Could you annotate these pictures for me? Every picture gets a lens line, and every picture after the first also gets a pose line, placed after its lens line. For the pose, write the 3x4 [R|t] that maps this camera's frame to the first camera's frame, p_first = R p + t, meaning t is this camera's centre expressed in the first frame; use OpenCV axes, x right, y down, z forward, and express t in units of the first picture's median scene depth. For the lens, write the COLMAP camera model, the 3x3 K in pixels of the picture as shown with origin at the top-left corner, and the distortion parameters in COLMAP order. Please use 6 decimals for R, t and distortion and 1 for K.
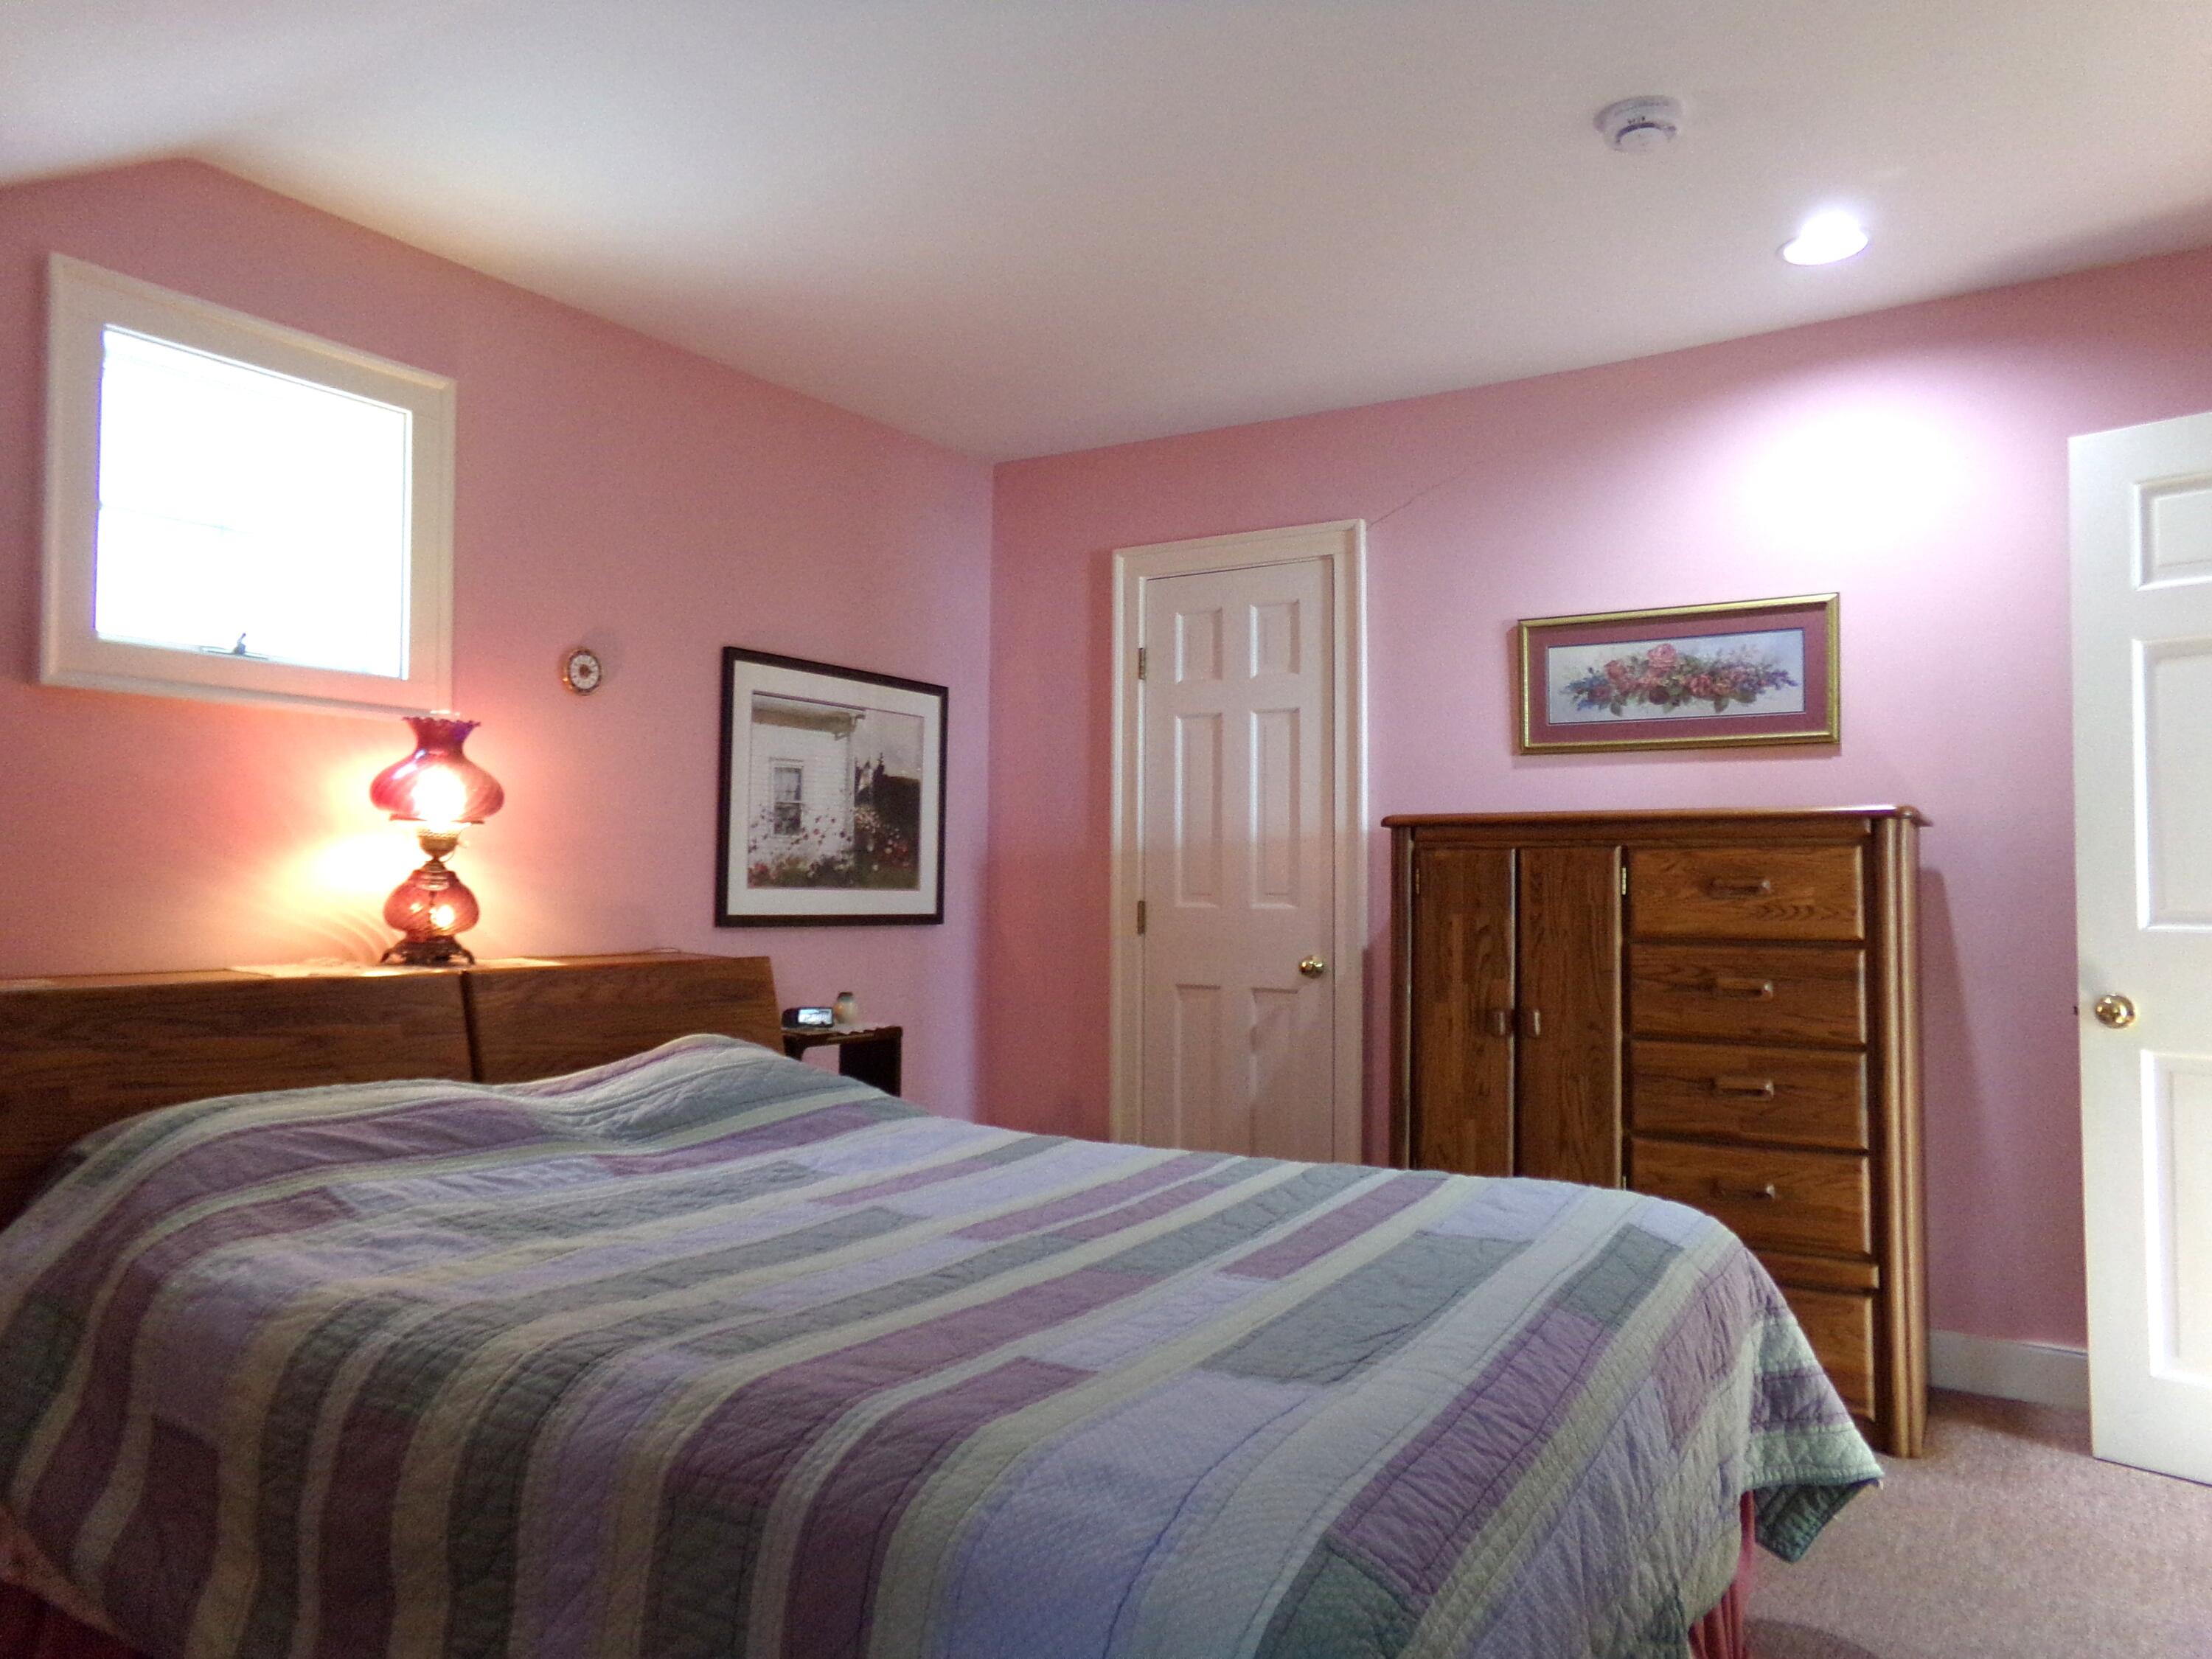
lens RADIAL K [[1554.9, 0, 1098.1], [0, 1554.9, 836.3], [0, 0, 1]] dist [-0.054189, 0.061478]
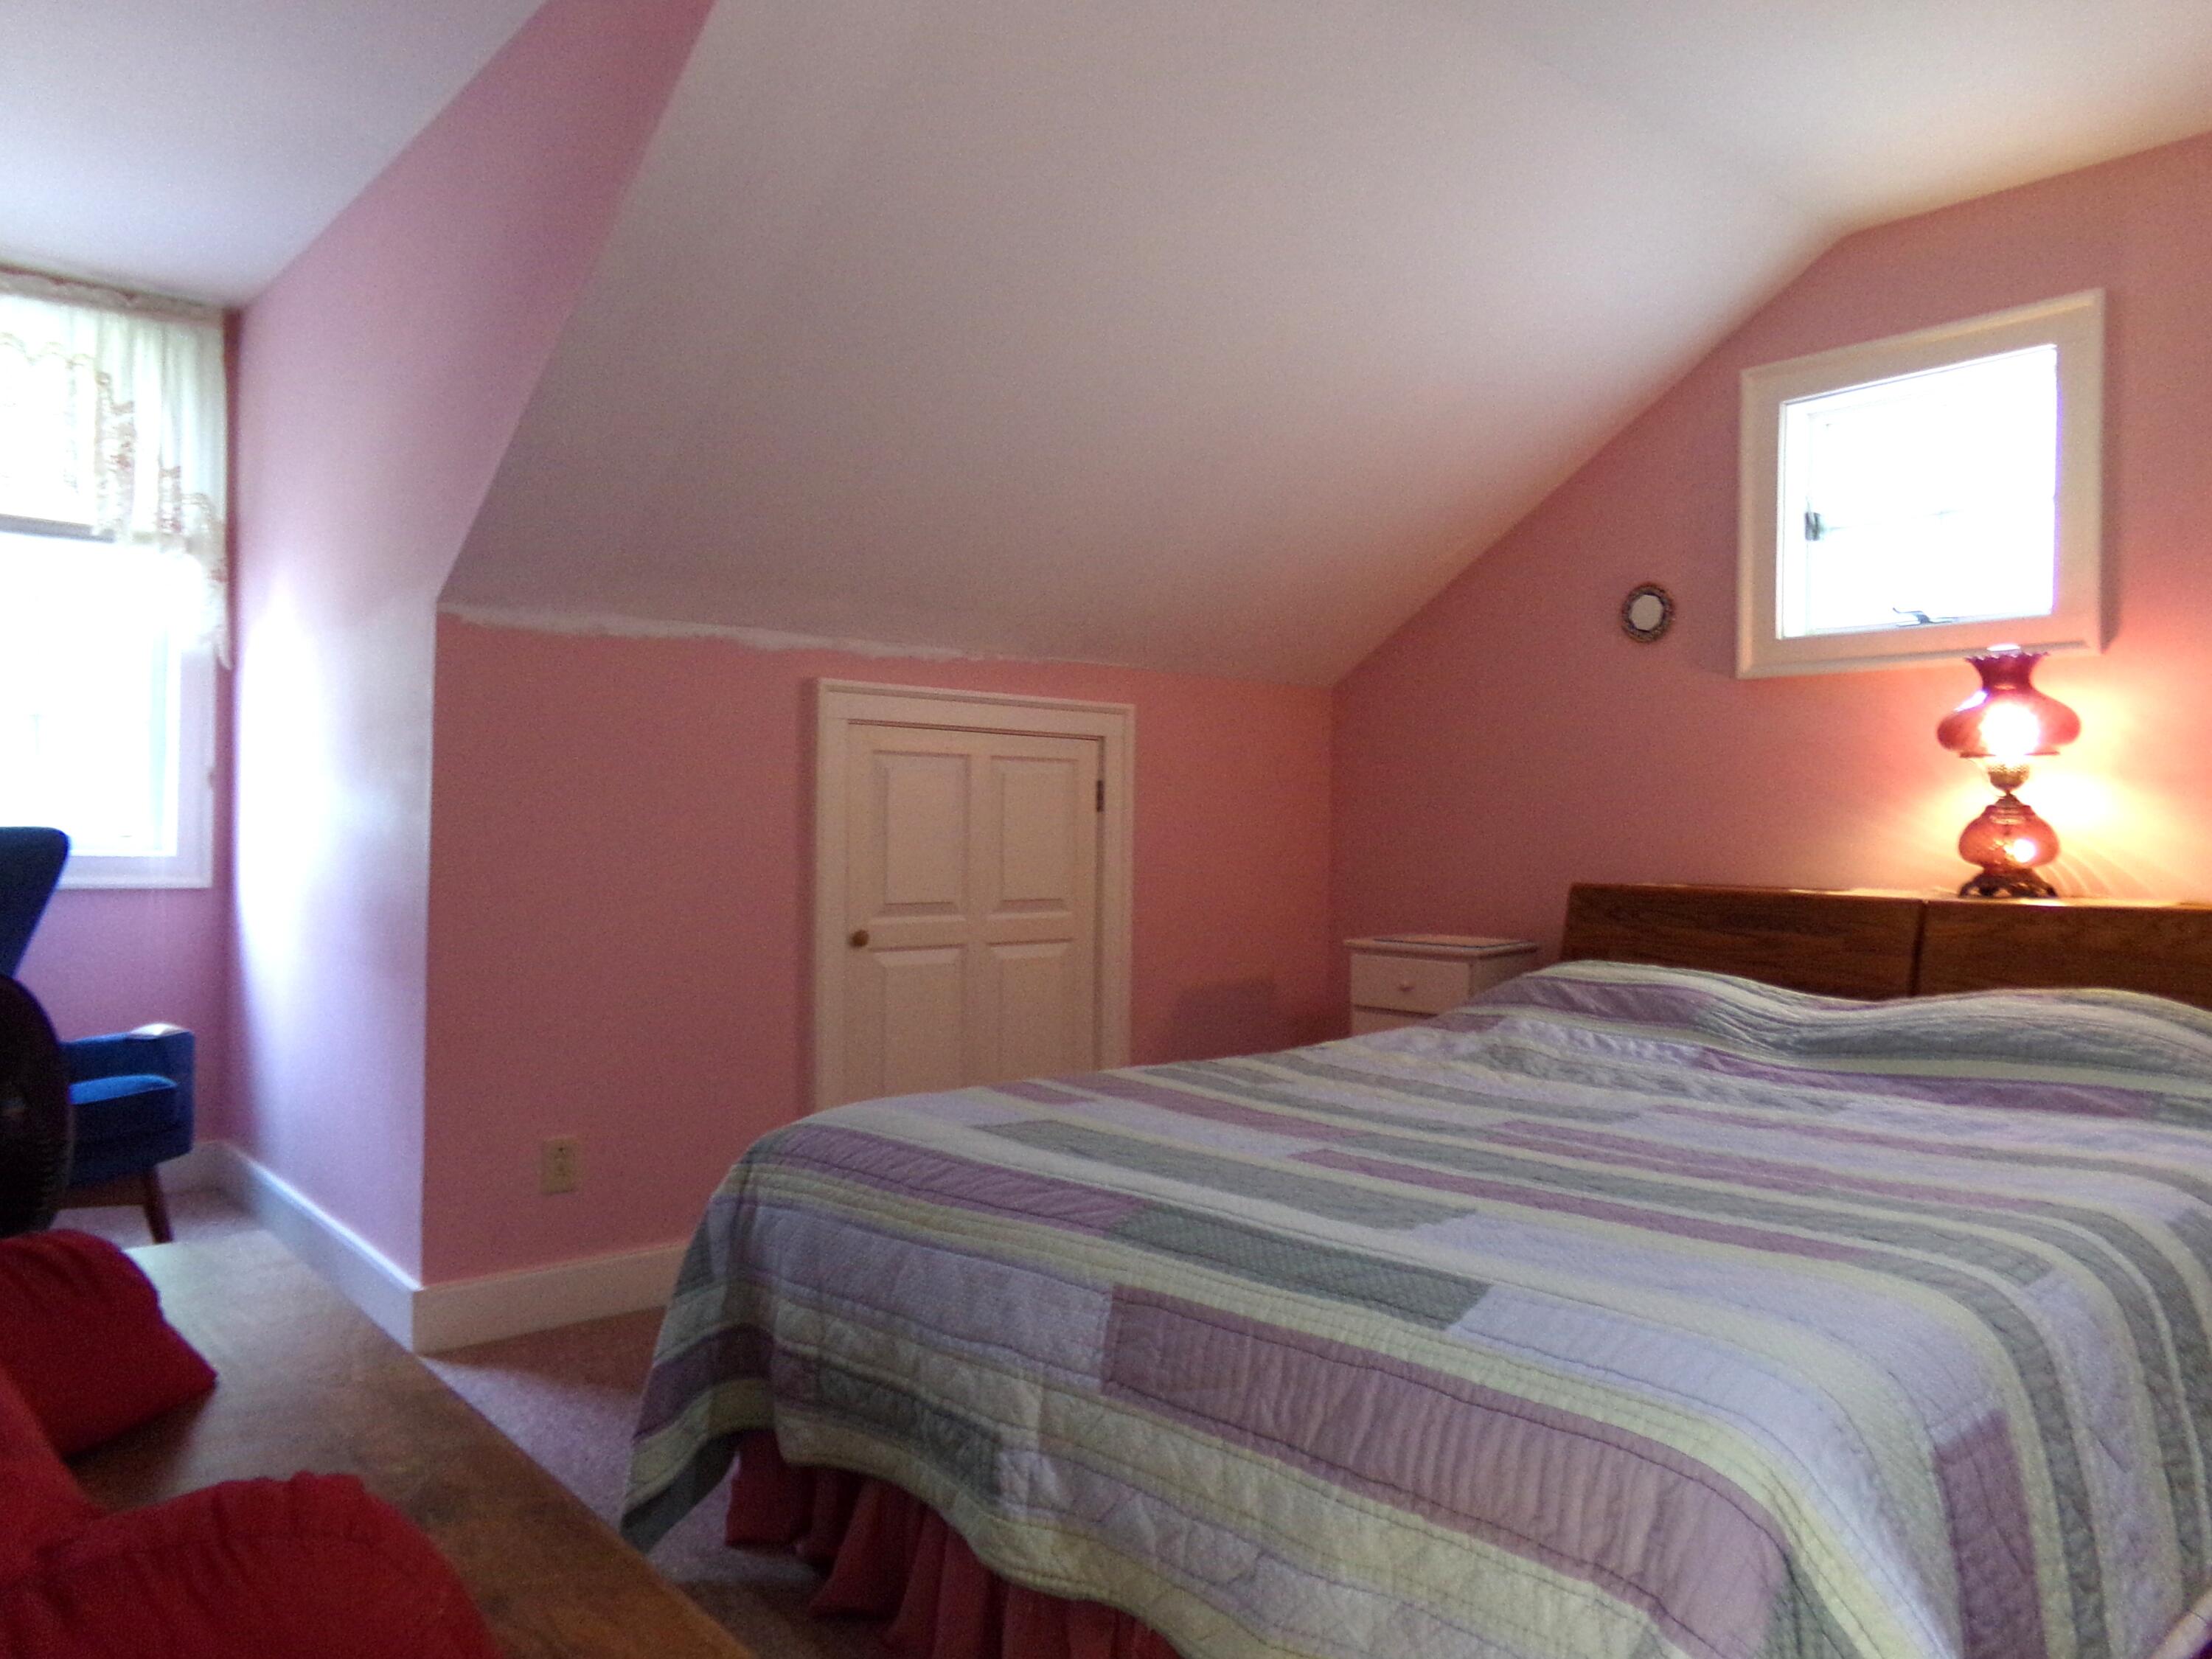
lens RADIAL K [[1554.9, 0, 1078.4], [0, 1554.9, 838.4], [0, 0, 1]] dist [-0.054189, 0.061478]
pose [[-0.314191, -0.002049, -0.949358, 0.721771], [0.018495, 0.999795, -0.008279, 0.041329], [0.949180, -0.020160, -0.314088, 0.740116]]
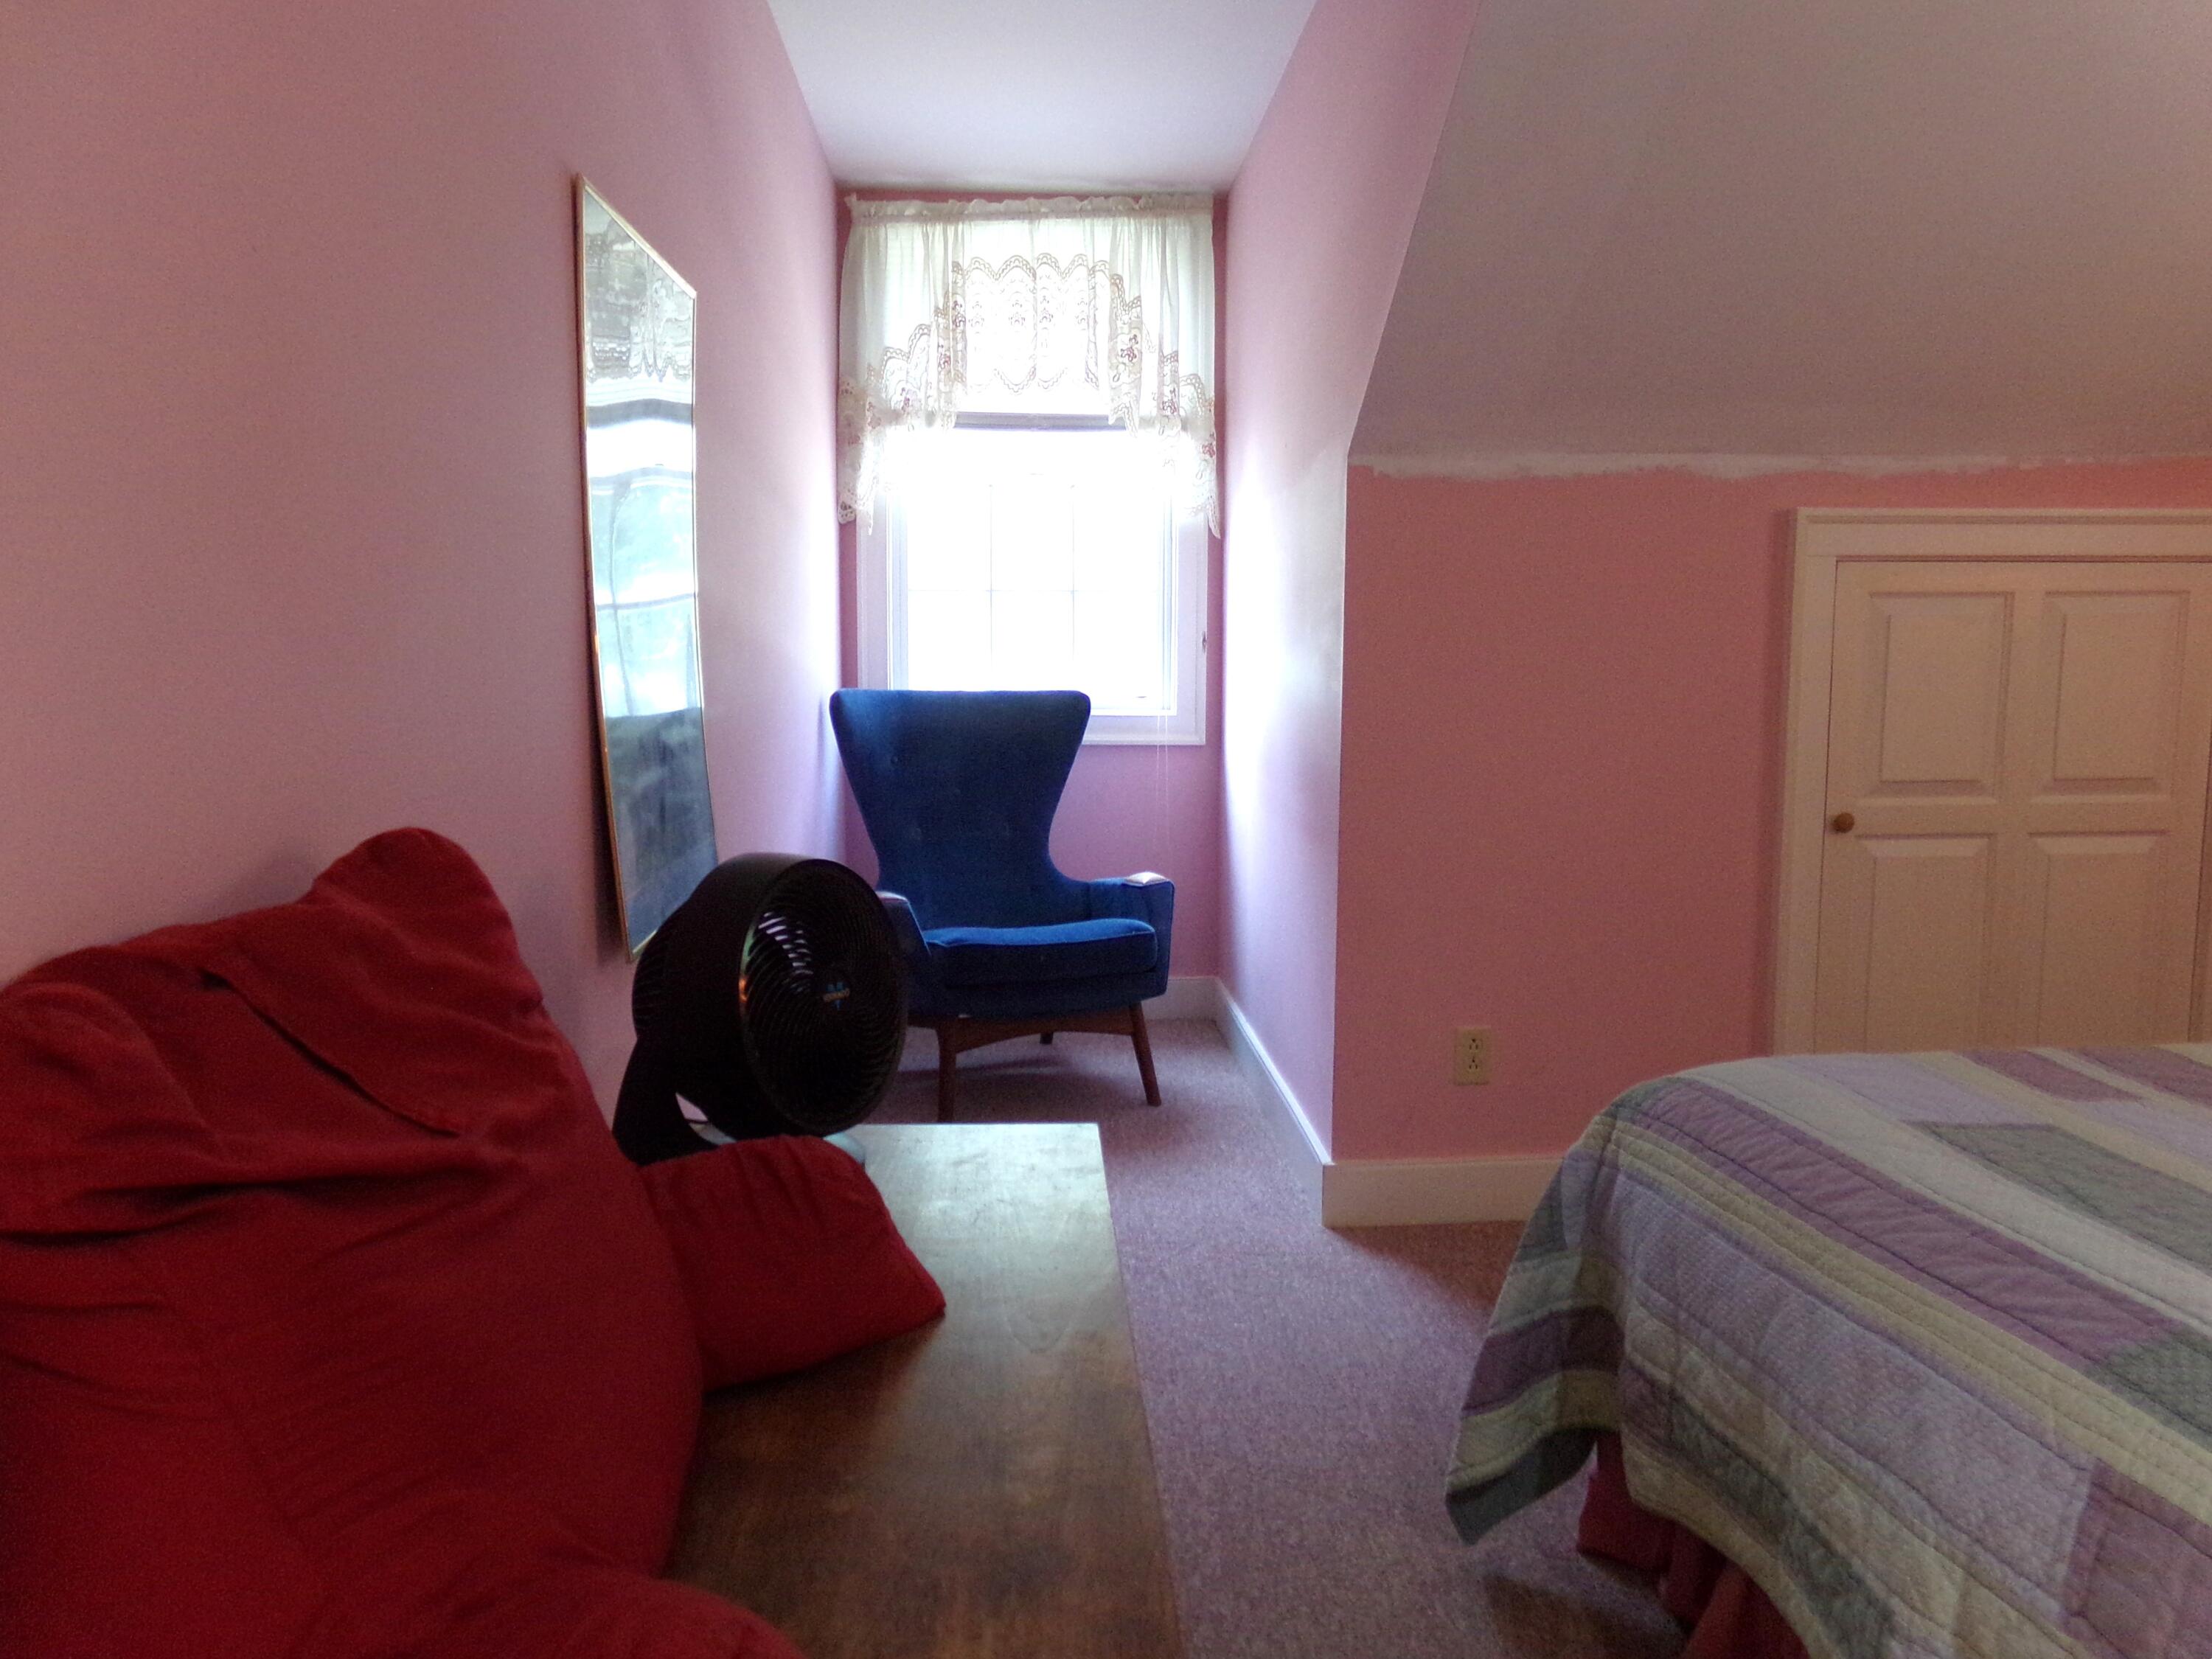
lens RADIAL K [[1554.9, 0, 1047.8], [0, 1554.9, 832.4], [0, 0, 1]] dist [-0.054189, 0.061478]
pose [[-0.825065, 0.056235, -0.562232, 0.607607], [0.019131, 0.997245, 0.071672, 0.031755], [0.564714, 0.048378, -0.823868, 0.723918]]
